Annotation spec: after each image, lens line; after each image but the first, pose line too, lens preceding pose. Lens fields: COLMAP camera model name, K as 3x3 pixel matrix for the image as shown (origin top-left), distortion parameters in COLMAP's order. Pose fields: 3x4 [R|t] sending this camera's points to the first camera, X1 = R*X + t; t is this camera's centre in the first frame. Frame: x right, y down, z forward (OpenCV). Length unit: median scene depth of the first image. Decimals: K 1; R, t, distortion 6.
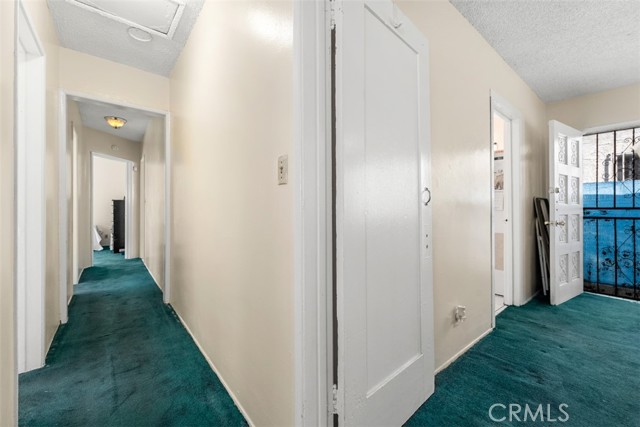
lens RADIAL K [[260.4, 0, 319.6], [0, 260.4, 211.3], [0, 0, 1]] dist [-0.000377, 0.000808]
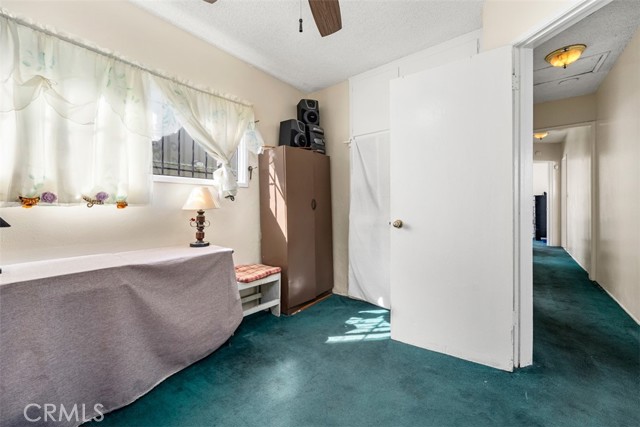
lens RADIAL K [[260.4, 0, 314.7], [0, 260.4, 208.5], [0, 0, 1]] dist [-0.000377, 0.000808]
pose [[0.222882, 0.002494, -0.974842, 0.164492], [0.007765, 0.999960, 0.004333, 0.002221], [0.974815, -0.008535, 0.222854, -0.284232]]
